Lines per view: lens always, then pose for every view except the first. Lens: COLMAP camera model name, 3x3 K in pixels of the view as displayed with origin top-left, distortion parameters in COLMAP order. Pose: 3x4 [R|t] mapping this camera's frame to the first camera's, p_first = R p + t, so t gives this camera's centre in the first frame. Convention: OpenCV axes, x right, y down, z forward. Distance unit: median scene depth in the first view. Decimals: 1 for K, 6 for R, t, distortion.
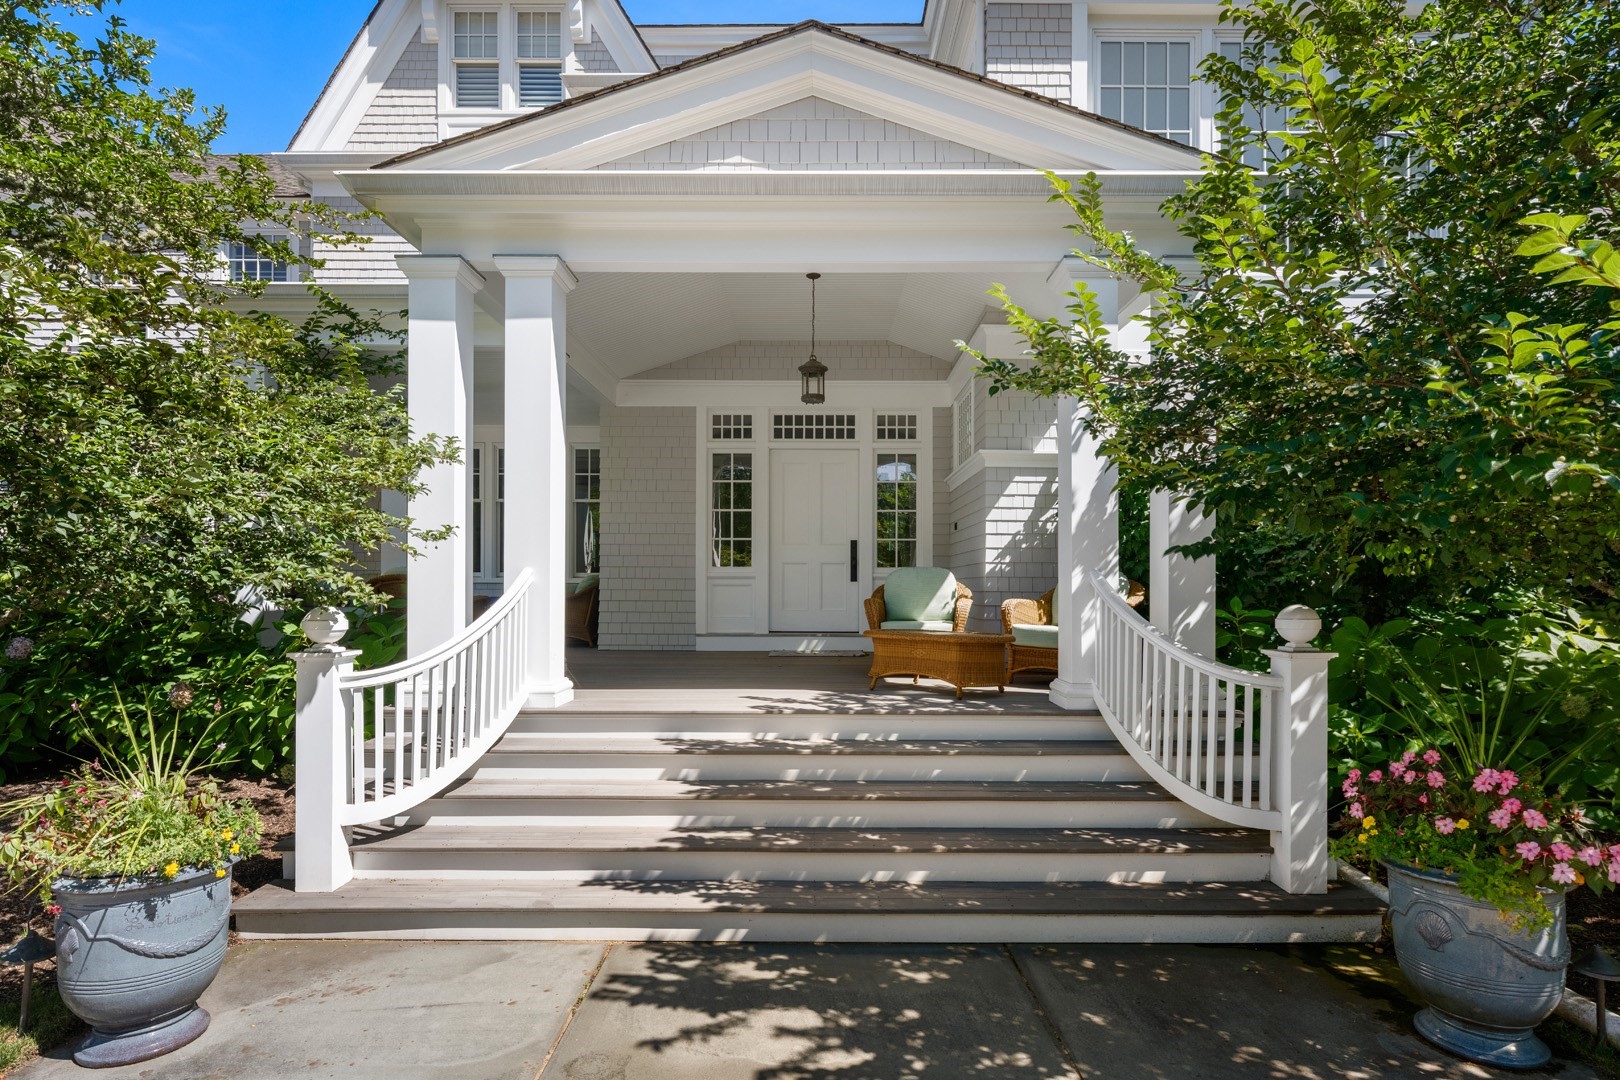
lens RADIAL K [[811.6, 0, 808.4], [0, 811.6, 587.9], [0, 0, 1]] dist [-0.001937, -0.000413]
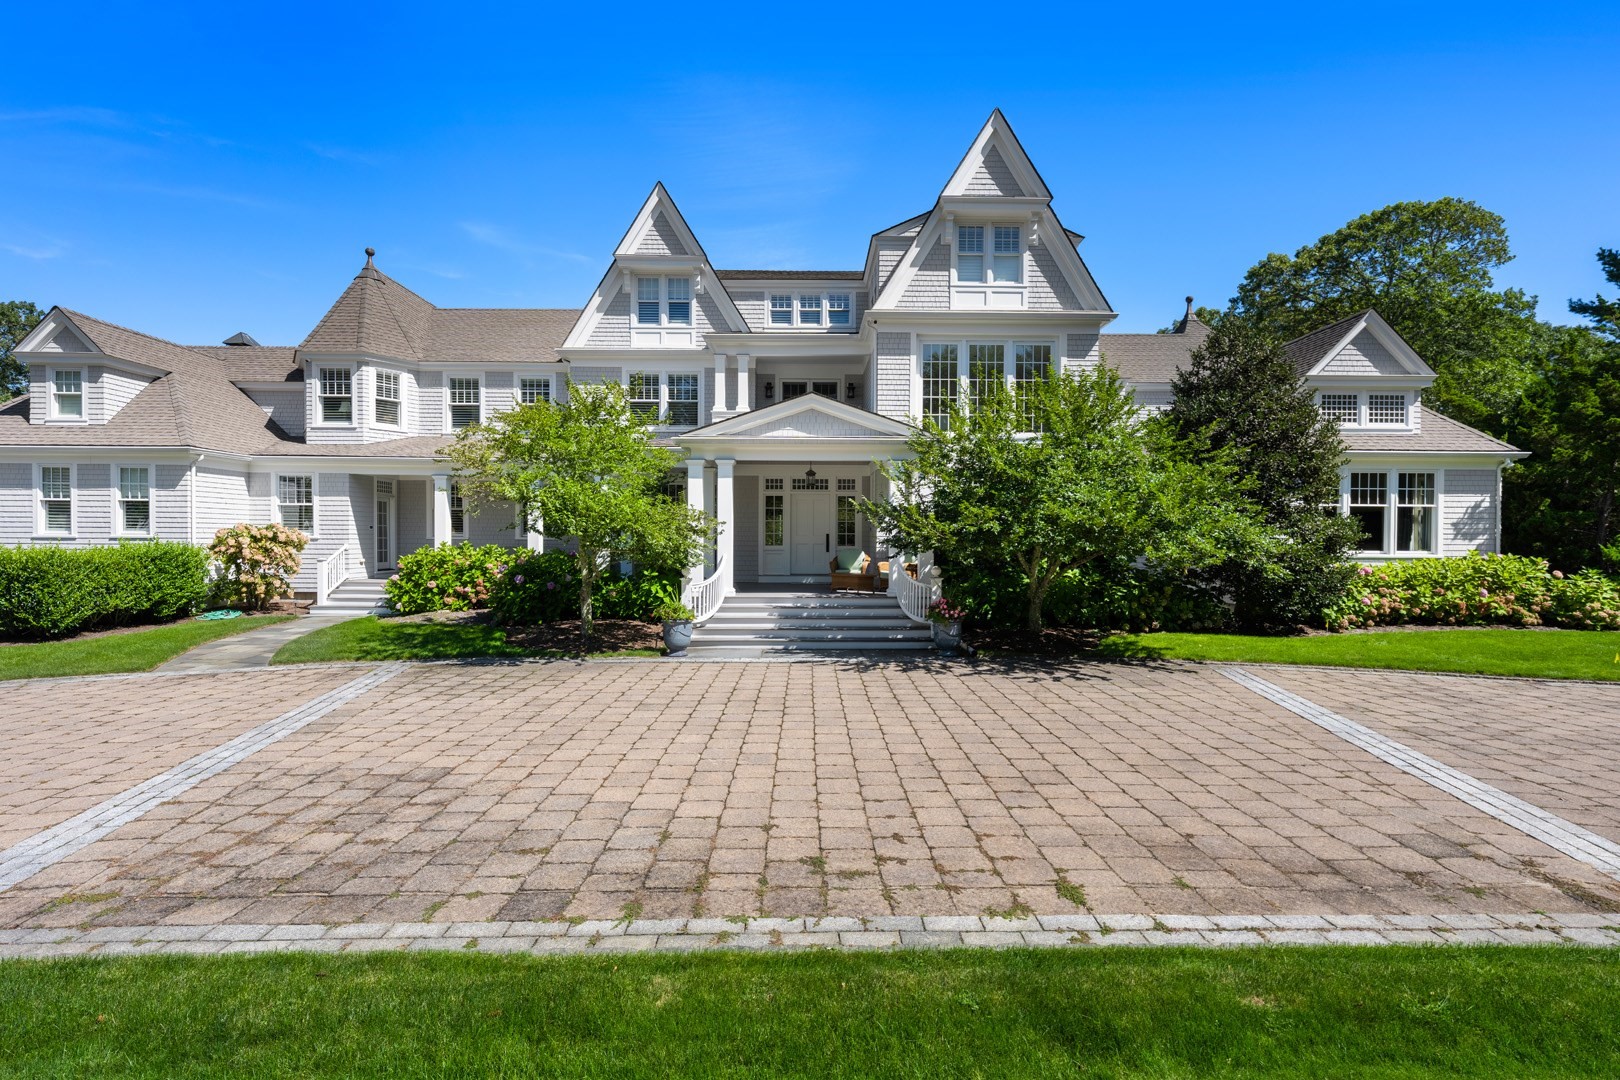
lens RADIAL K [[721.2, 0, 810.0], [0, 721.2, 540.0], [0, 0, 1]] dist [0.000267, 0.000351]
pose [[0.999859, 0.001144, 0.016730, -0.048372], [-0.001255, 0.999977, 0.006649, -0.097673], [-0.016722, -0.006669, 0.999838, -1.844807]]
